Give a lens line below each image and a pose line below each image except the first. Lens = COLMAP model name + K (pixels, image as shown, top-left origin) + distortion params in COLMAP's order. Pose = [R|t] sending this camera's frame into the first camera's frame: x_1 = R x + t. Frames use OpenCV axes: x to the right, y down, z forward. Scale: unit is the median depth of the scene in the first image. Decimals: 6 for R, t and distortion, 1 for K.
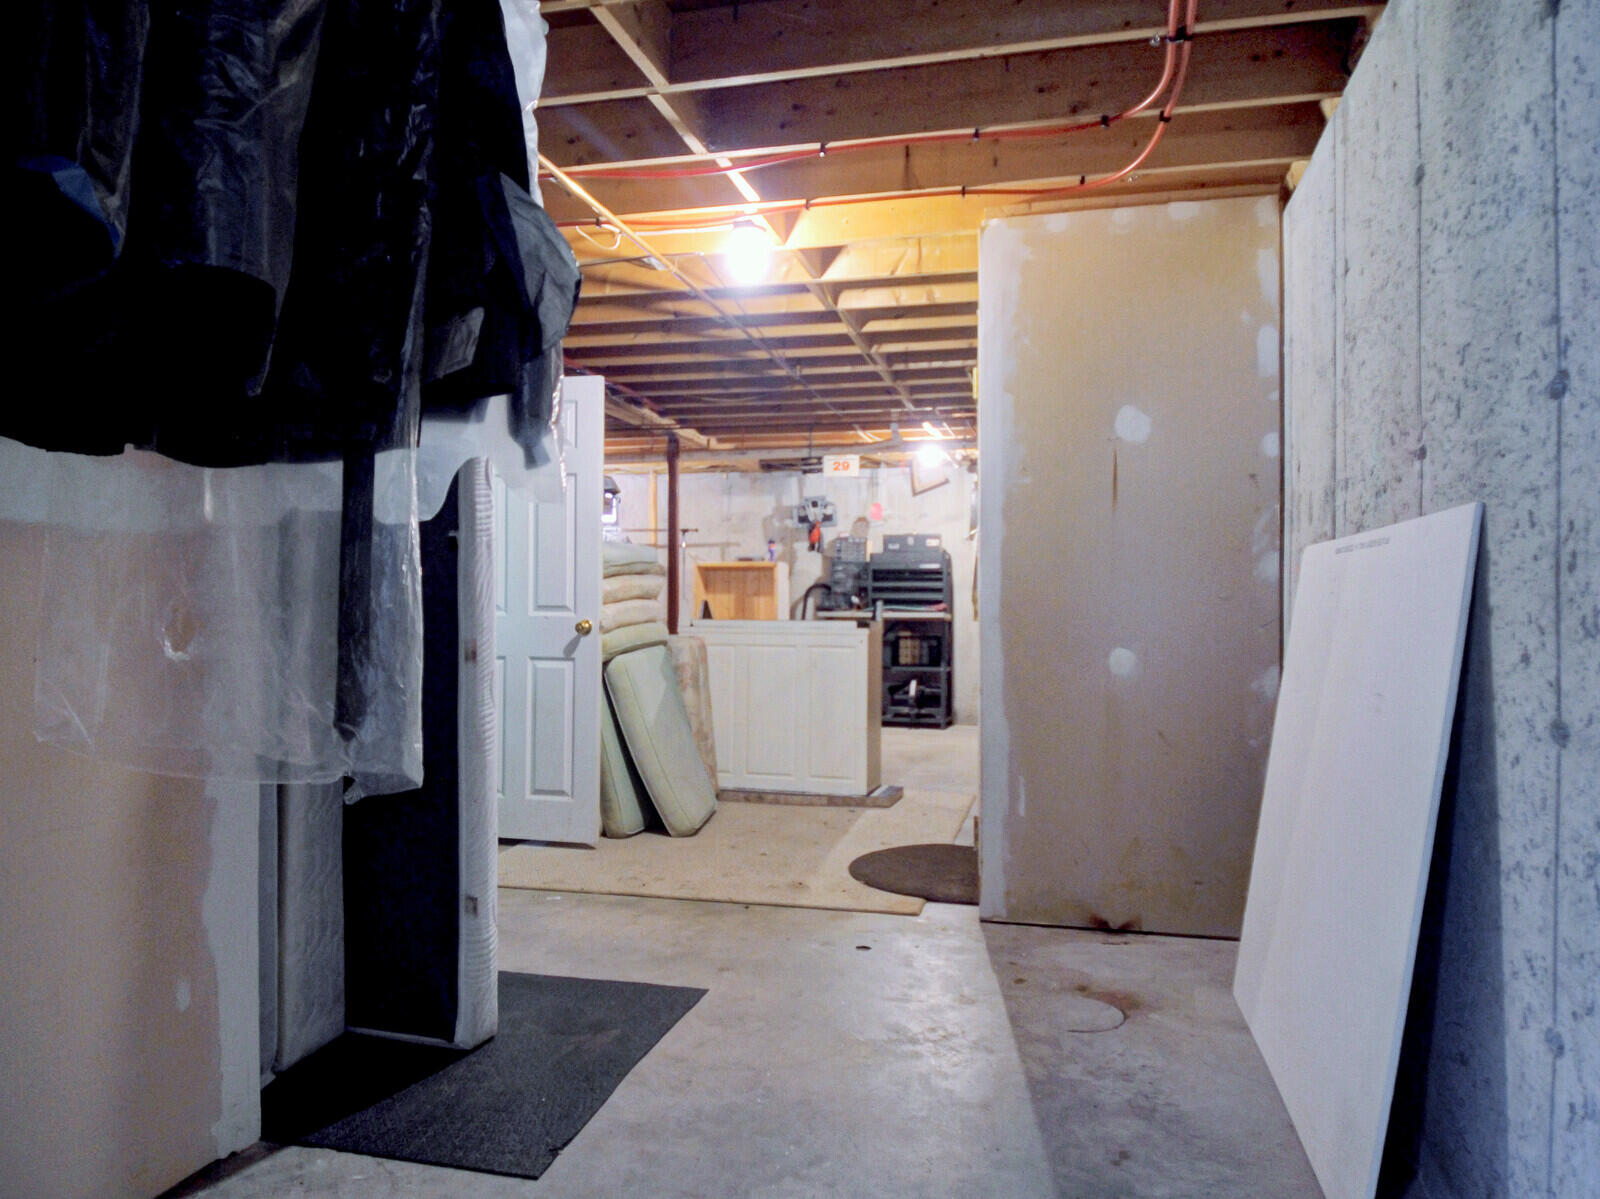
lens RADIAL K [[1144.0, 0, 800.0], [0, 1144.0, 599.5], [0, 0, 1]] dist [0.051412, -0.095262]
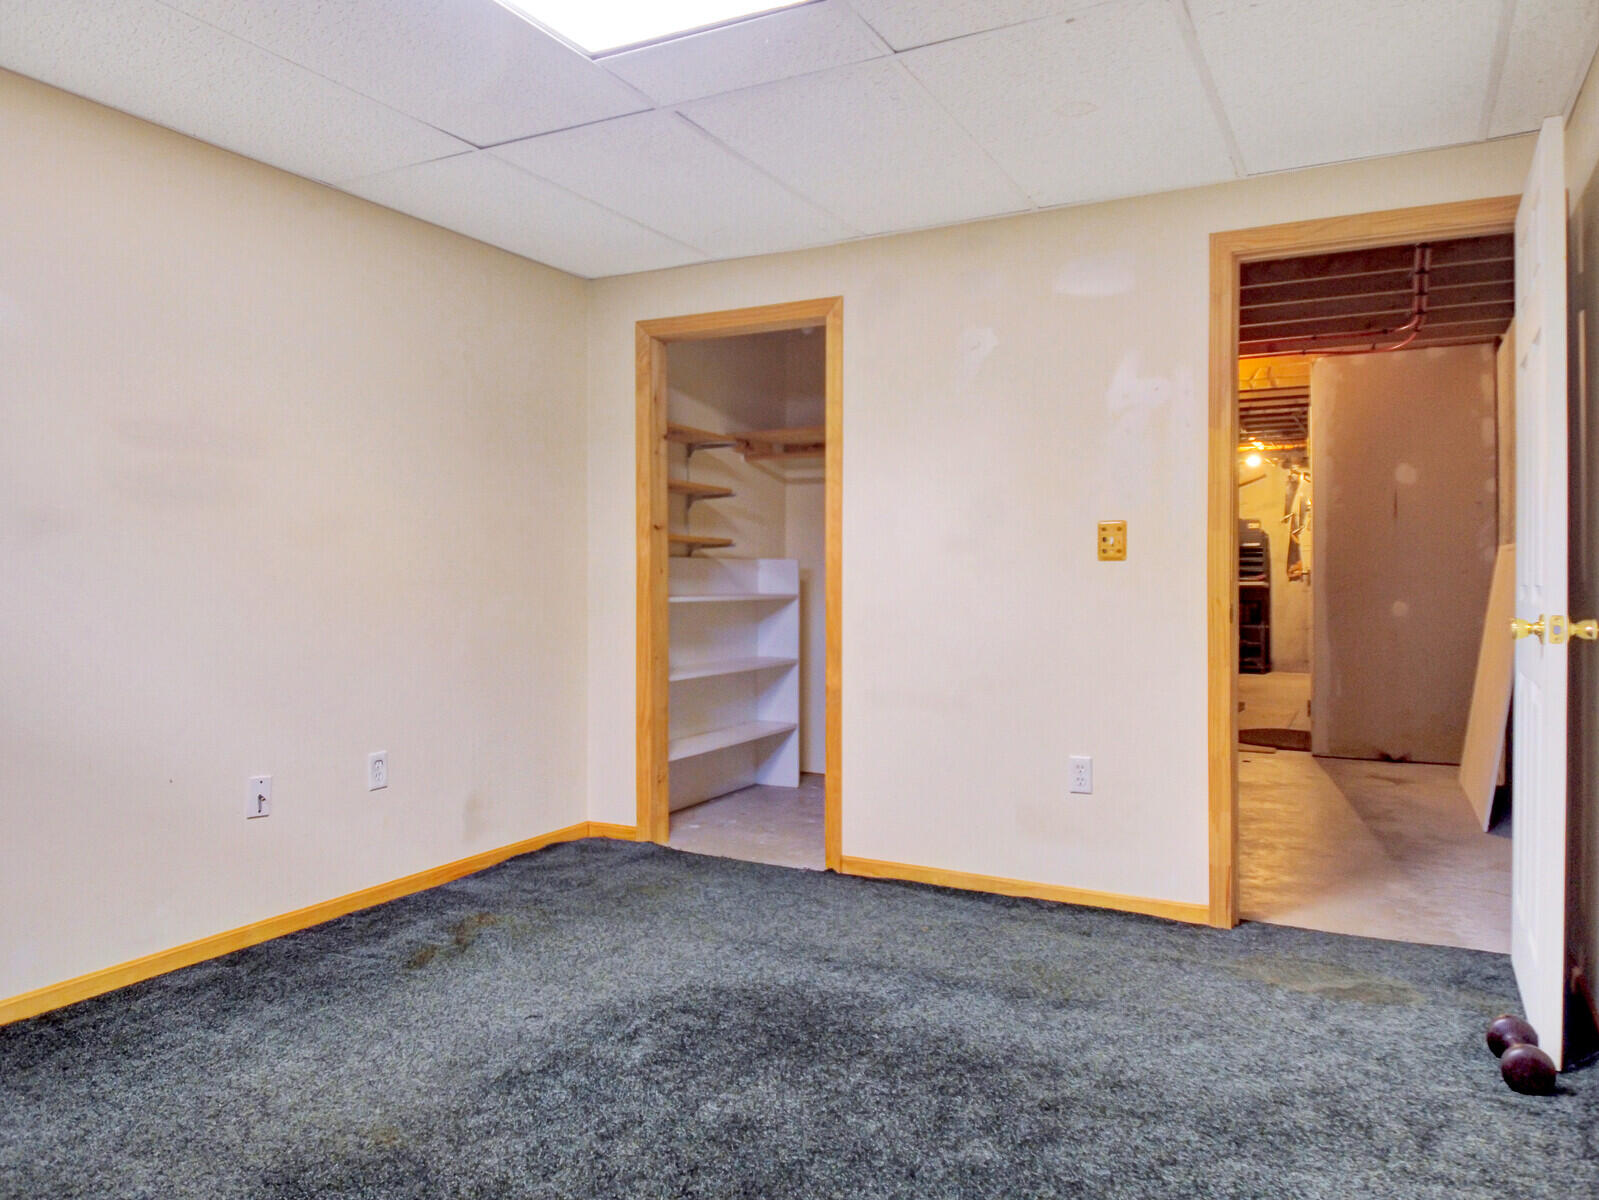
lens RADIAL K [[1143.3, 0, 799.5], [0, 1143.3, 600.0], [0, 0, 1]] dist [0.051412, -0.095262]
pose [[0.972528, -0.008736, -0.232623, -0.194151], [0.014666, 0.999610, 0.023772, -0.015055], [0.232325, -0.026530, 0.972276, -0.885445]]
